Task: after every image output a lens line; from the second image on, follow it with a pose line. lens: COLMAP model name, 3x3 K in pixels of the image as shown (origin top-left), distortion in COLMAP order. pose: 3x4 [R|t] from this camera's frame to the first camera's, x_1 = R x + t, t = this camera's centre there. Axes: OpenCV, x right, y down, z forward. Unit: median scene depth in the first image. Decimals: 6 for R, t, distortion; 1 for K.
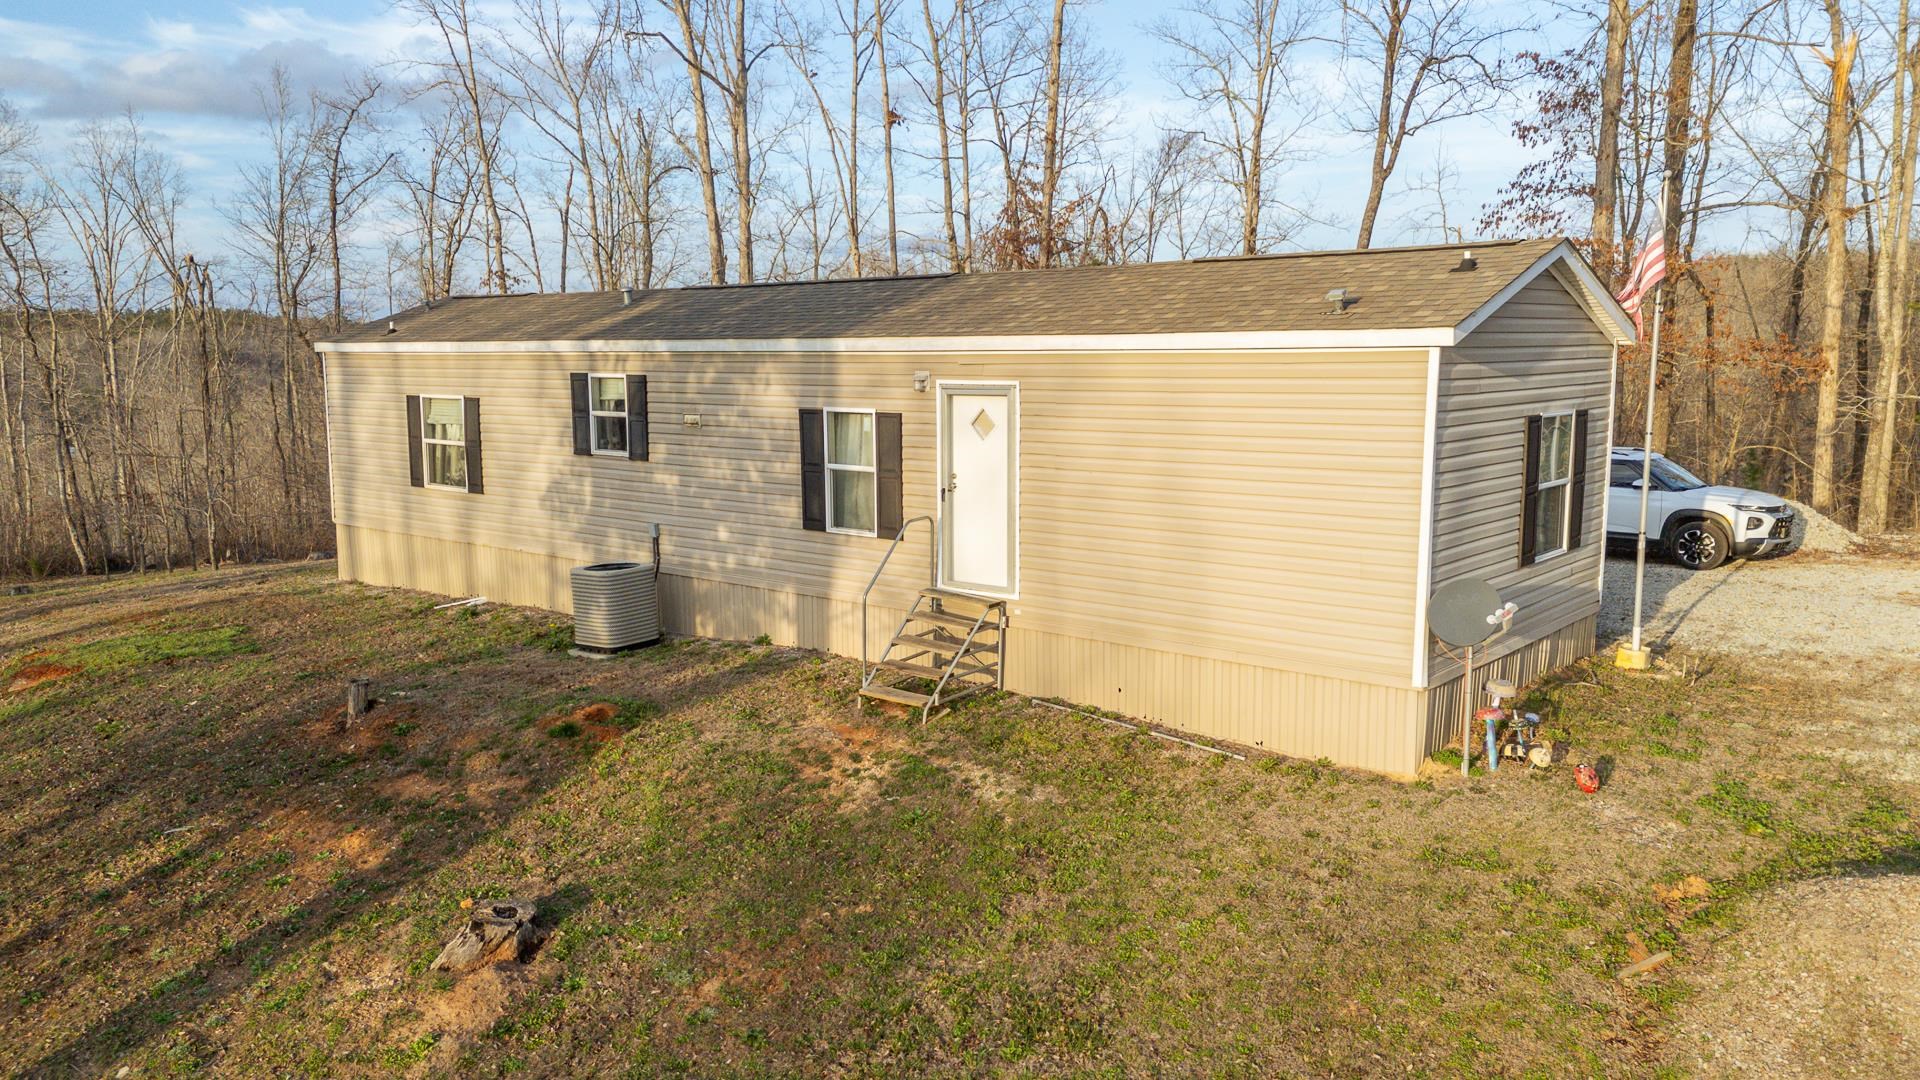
lens RADIAL K [[1414.3, 0, 971.8], [0, 1414.3, 542.4], [0, 0, 1]] dist [0.070639, -0.063037]
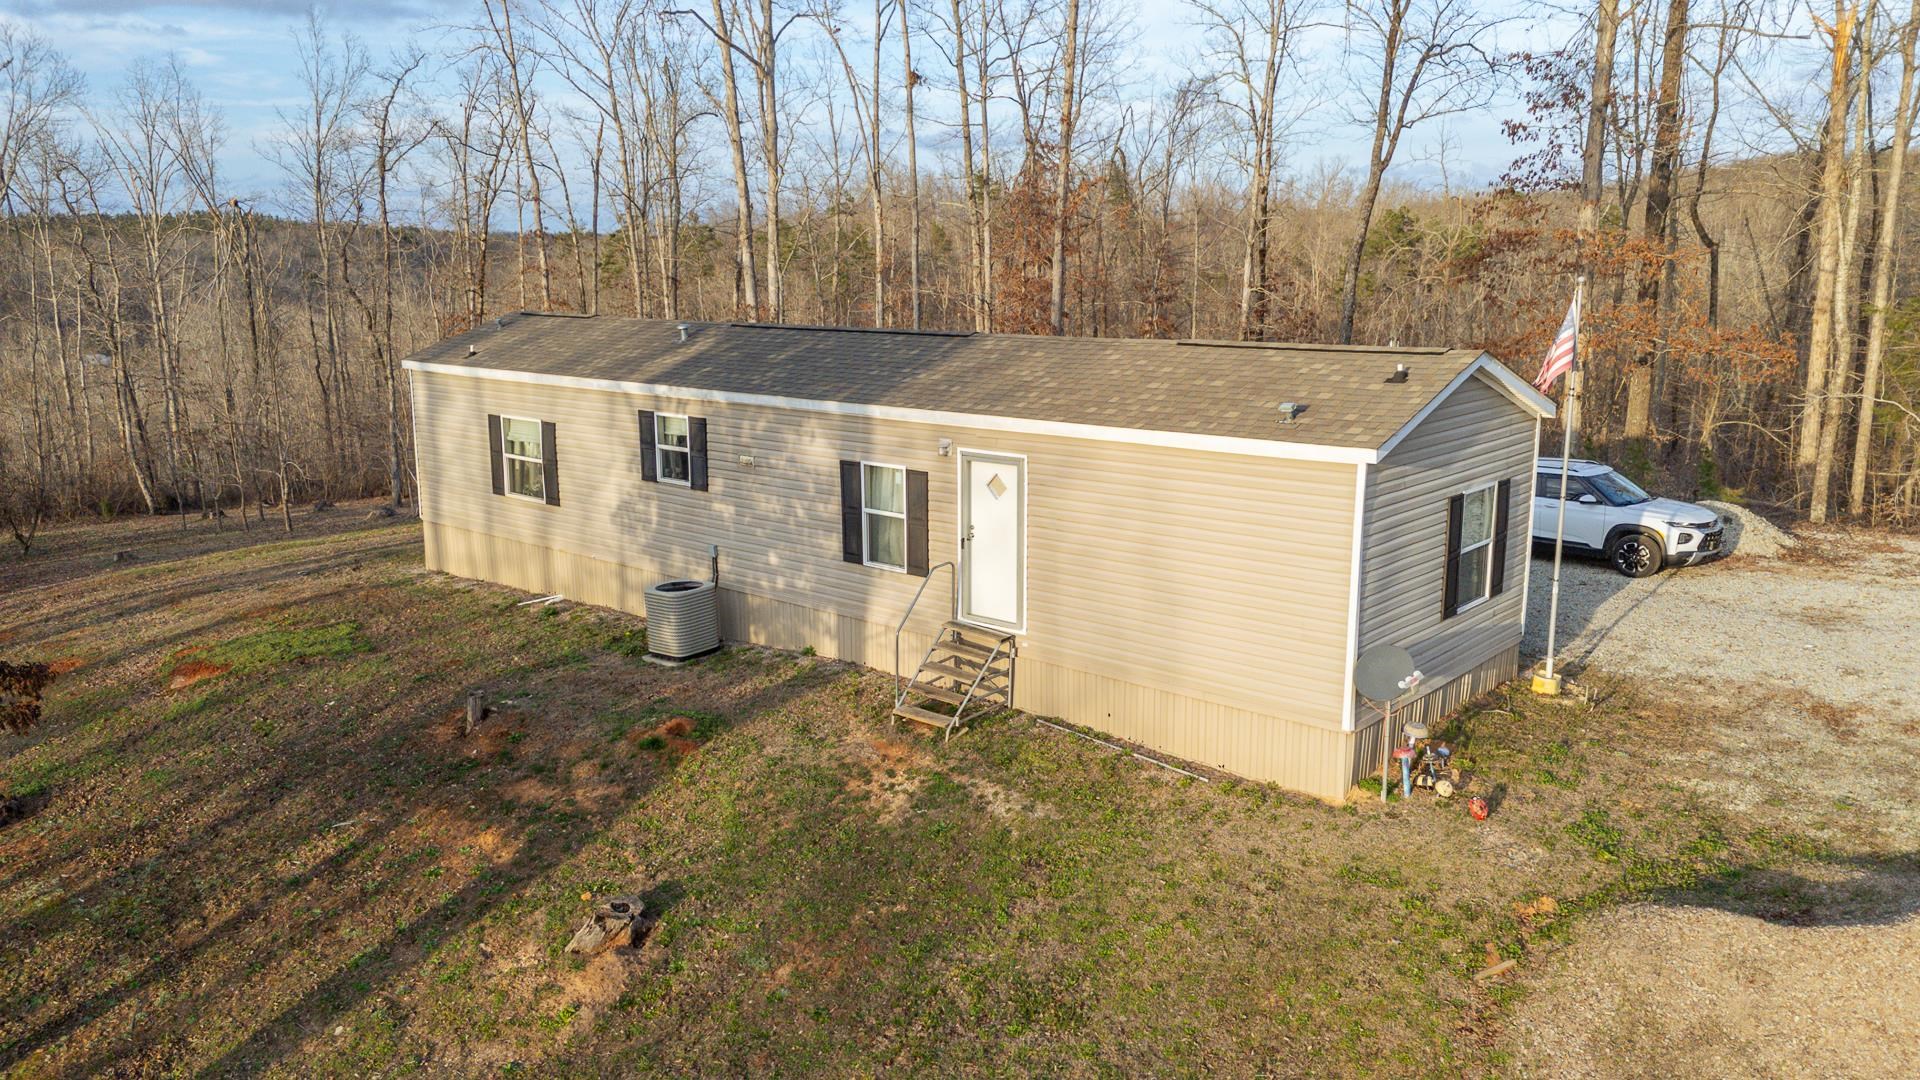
lens RADIAL K [[1424.7, 0, 960.0], [0, 1424.7, 540.0], [0, 0, 1]] dist [0.072620, -0.068066]
pose [[0.999761, 0.003794, -0.021547, 0.003333], [-0.002363, 0.997813, 0.066062, -0.131519], [0.021751, -0.065995, 0.997583, -0.215858]]
